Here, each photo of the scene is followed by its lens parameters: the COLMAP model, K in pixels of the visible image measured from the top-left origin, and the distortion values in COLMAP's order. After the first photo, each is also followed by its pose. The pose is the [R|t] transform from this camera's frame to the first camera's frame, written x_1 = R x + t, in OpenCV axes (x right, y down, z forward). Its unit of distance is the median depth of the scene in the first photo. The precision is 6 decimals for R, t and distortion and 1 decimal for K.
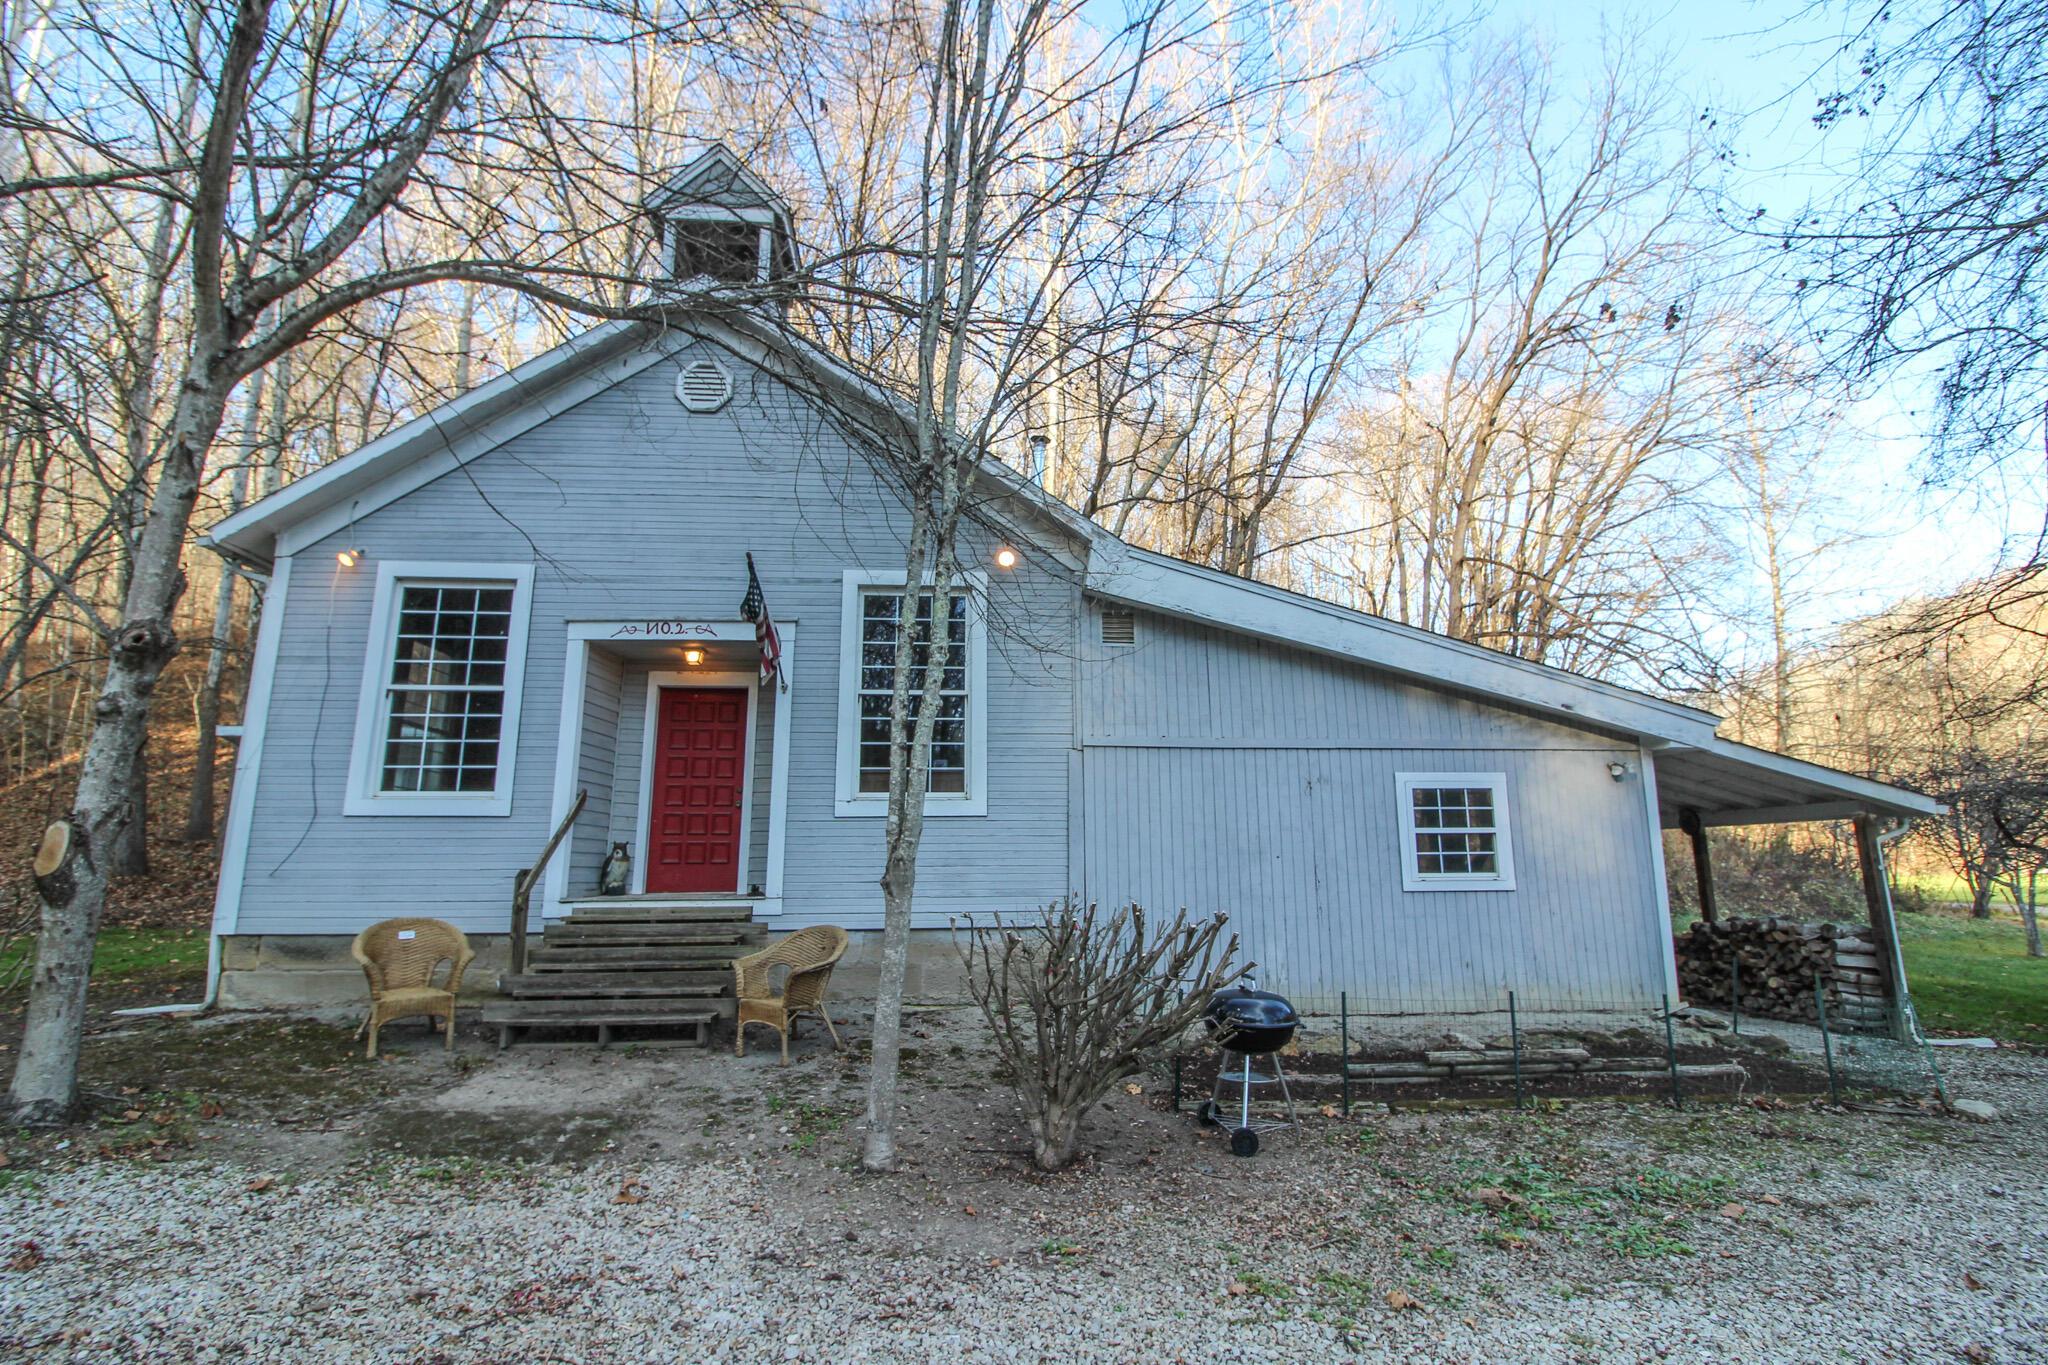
lens RADIAL K [[949.6, 0, 1025.5], [0, 949.6, 668.7], [0, 0, 1]] dist [0.000397, -0.013304]
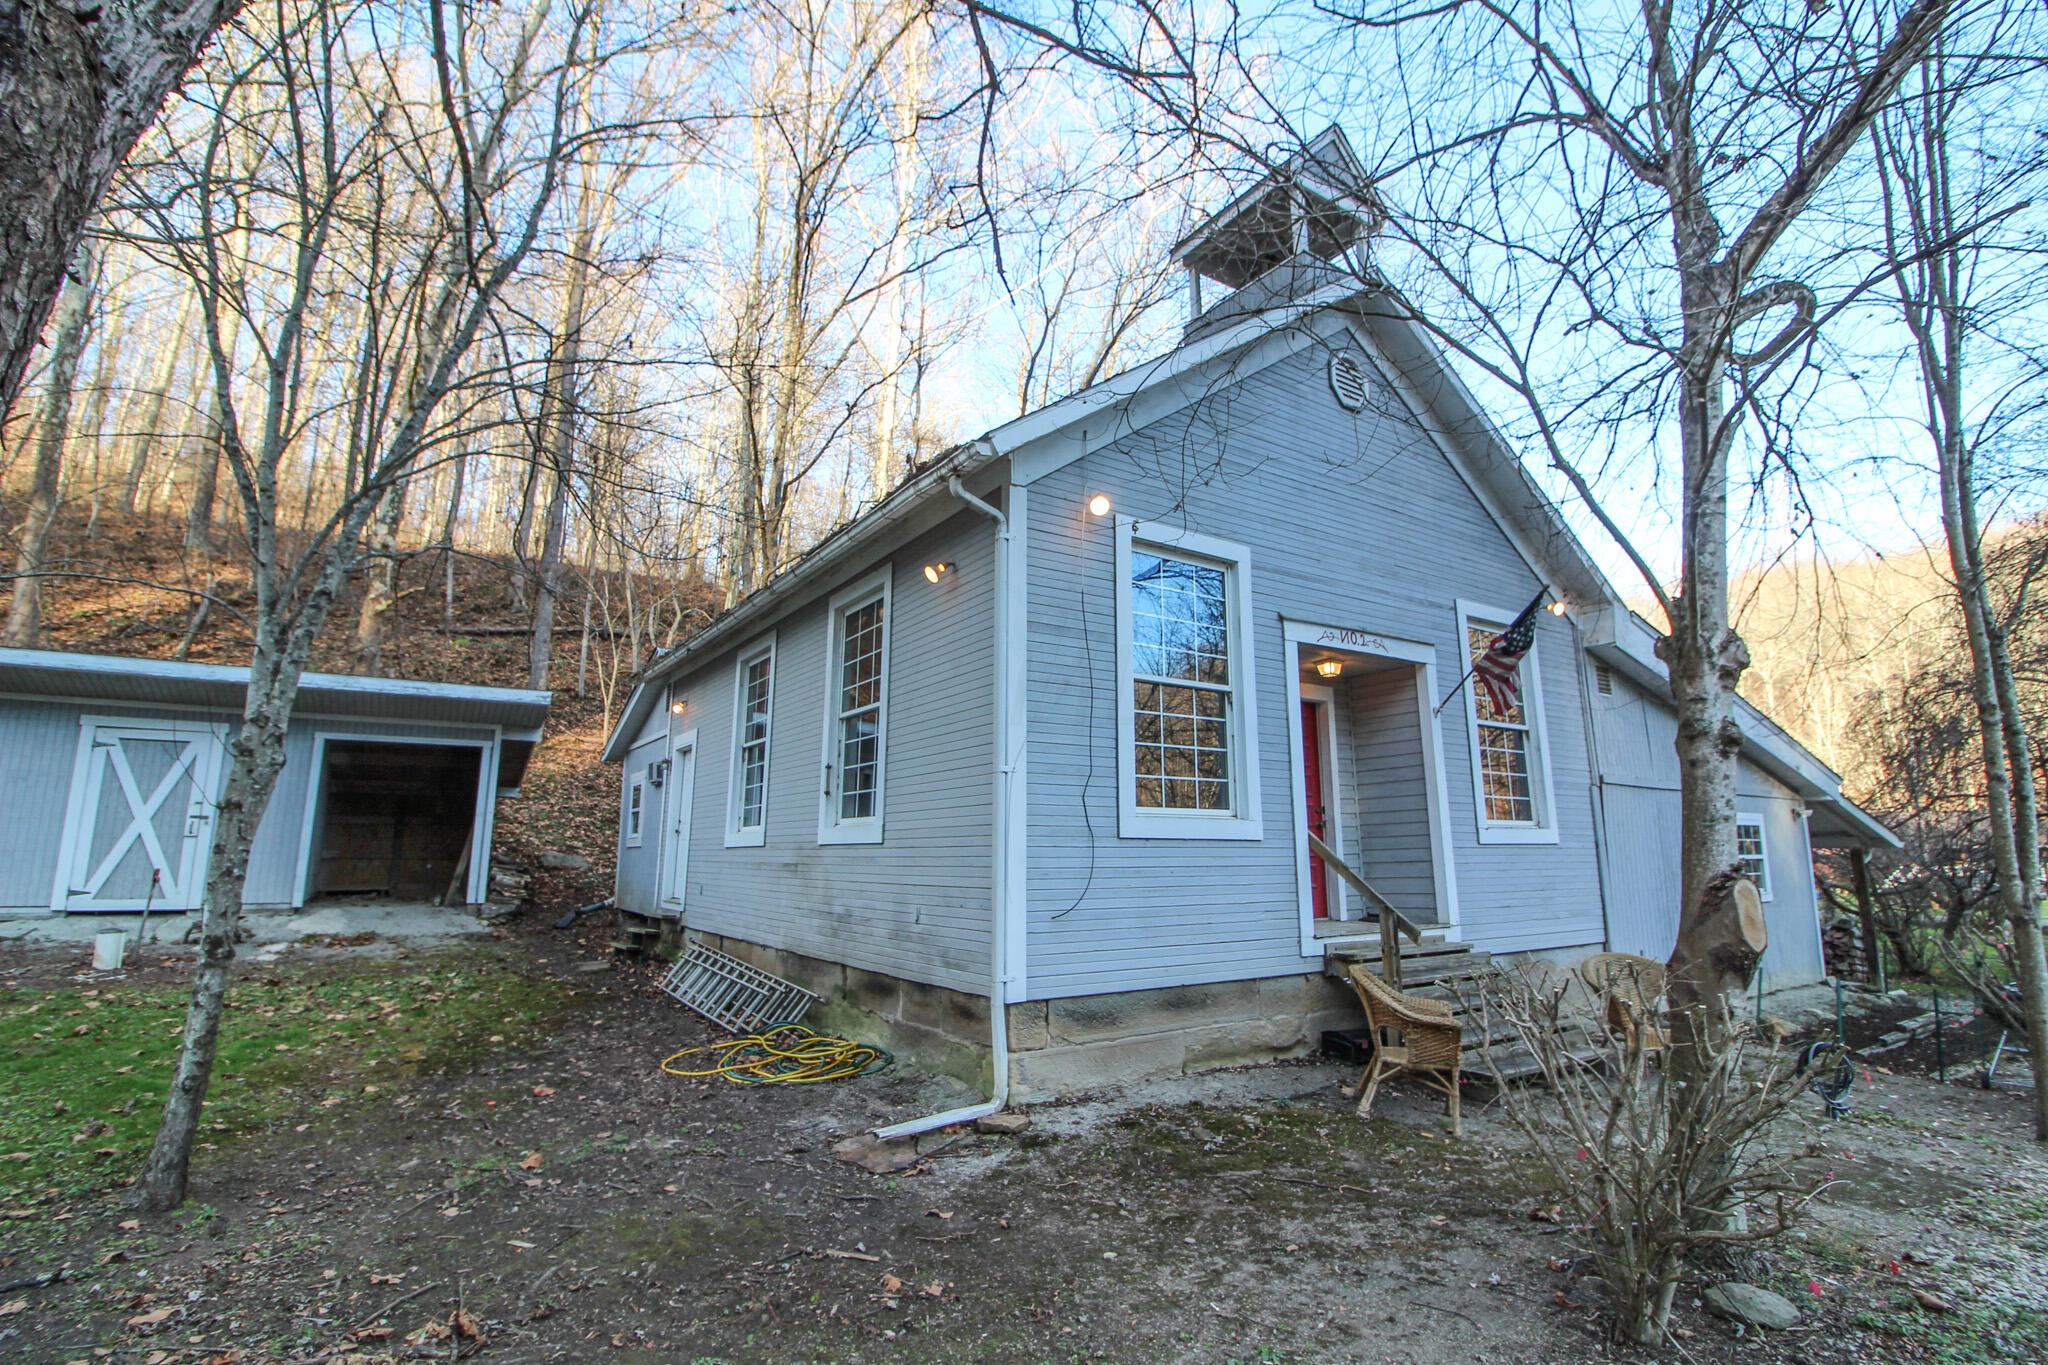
lens RADIAL K [[949.6, 0, 1025.5], [0, 949.6, 668.7], [0, 0, 1]] dist [0.000397, -0.013304]
pose [[0.875092, 0.098616, 0.473803, -1.109274], [-0.101937, 0.994614, -0.018743, 0.037607], [-0.473100, -0.031896, 0.880431, 0.332134]]
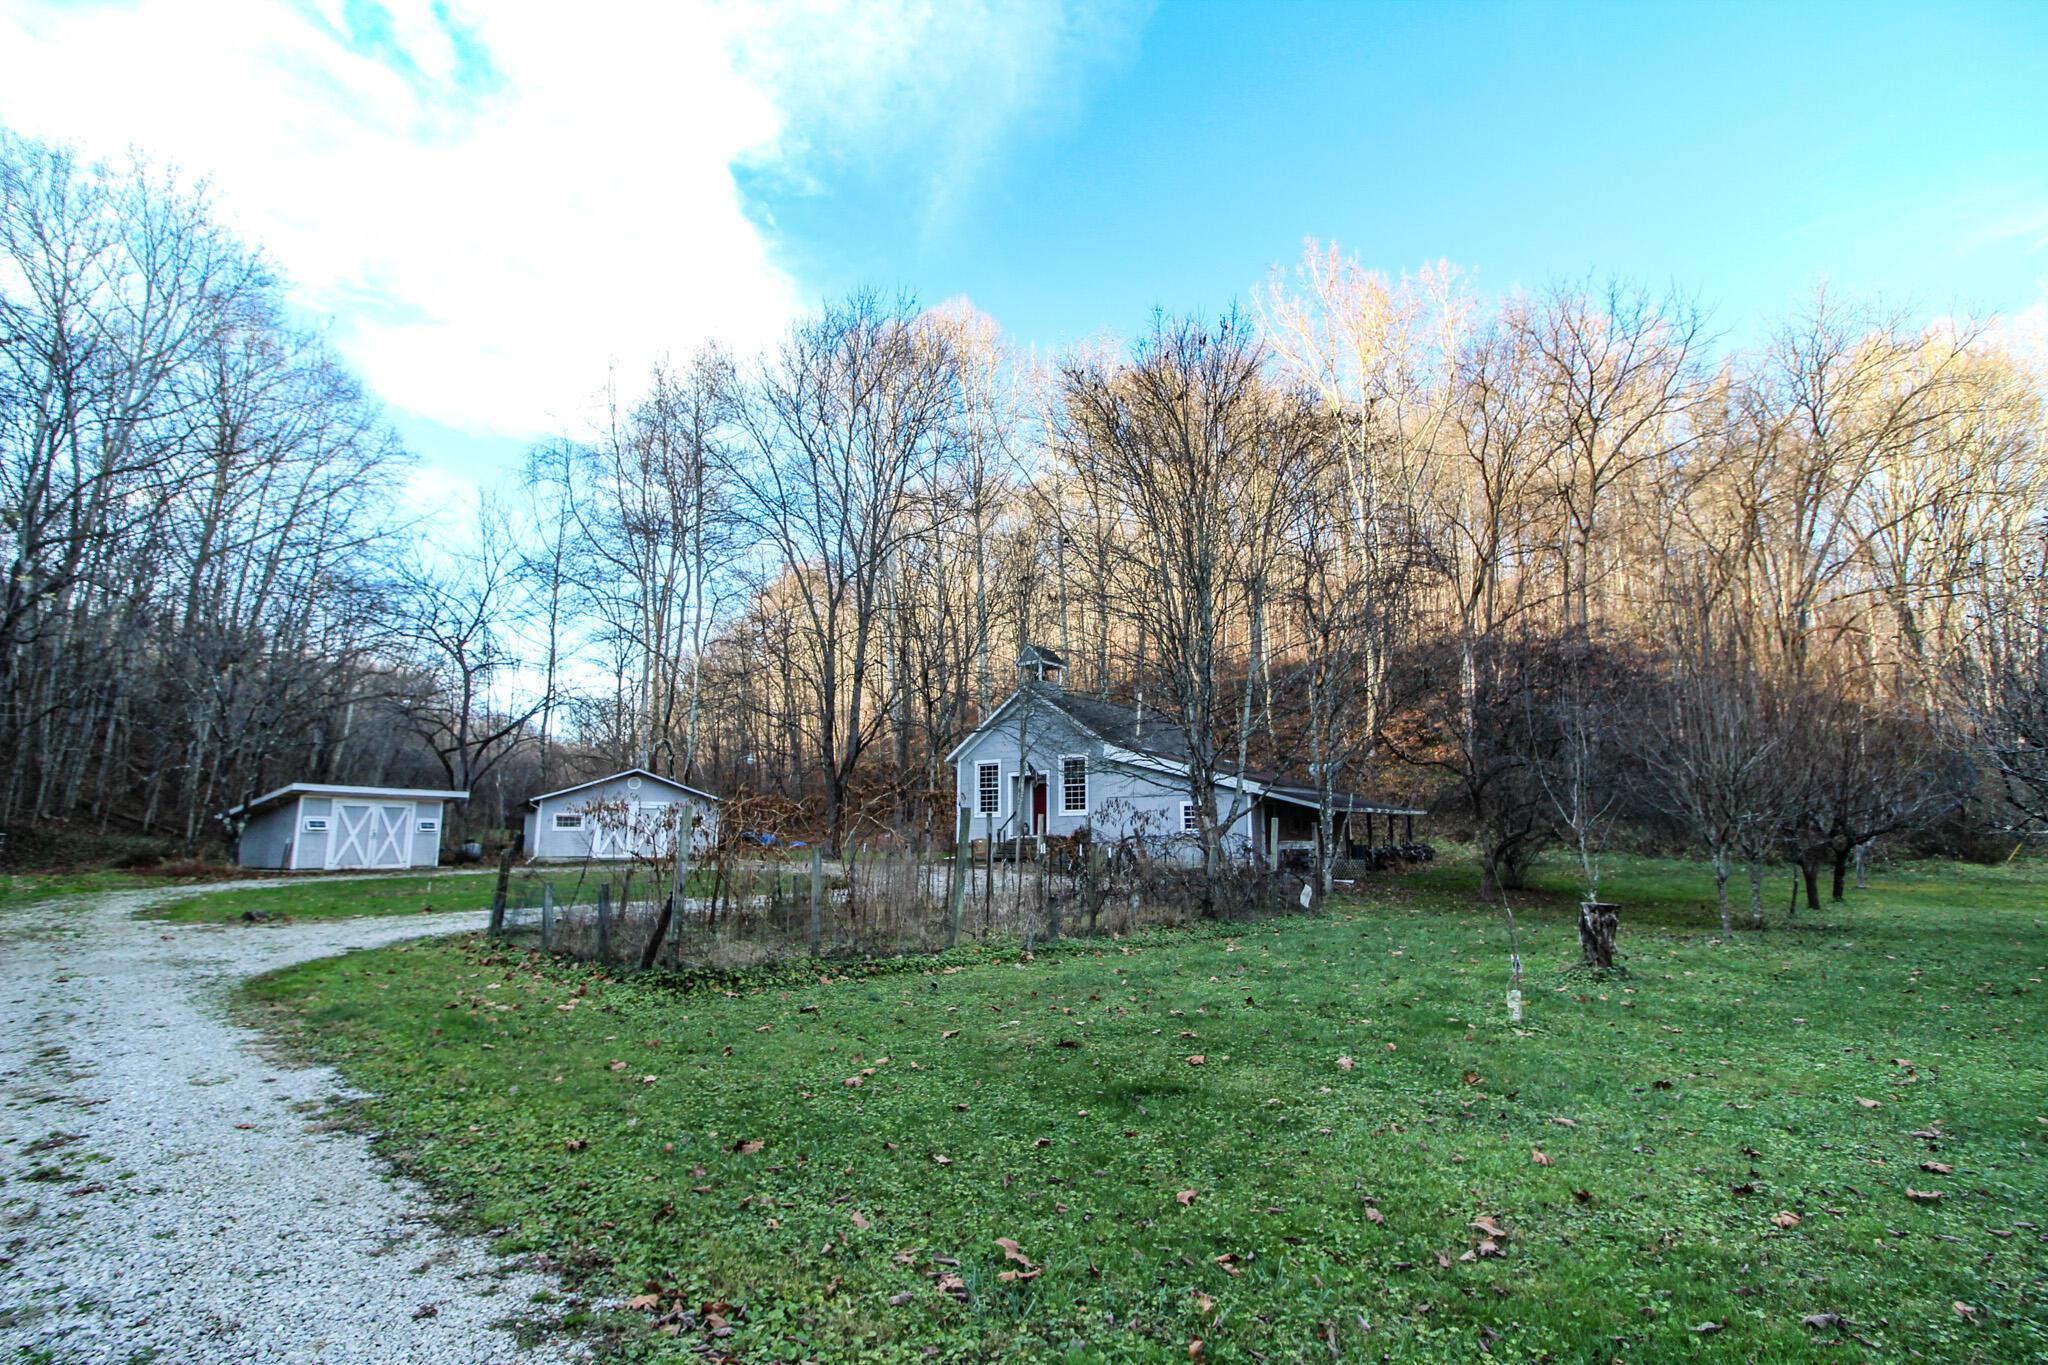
lens RADIAL K [[949.6, 0, 1025.5], [0, 949.6, 668.7], [0, 0, 1]] dist [0.000397, -0.013304]
pose [[0.738273, -0.116336, -0.664393, 2.516484], [0.135192, 0.990547, -0.023221, -0.405825], [0.660814, -0.072678, 0.747022, -2.153336]]
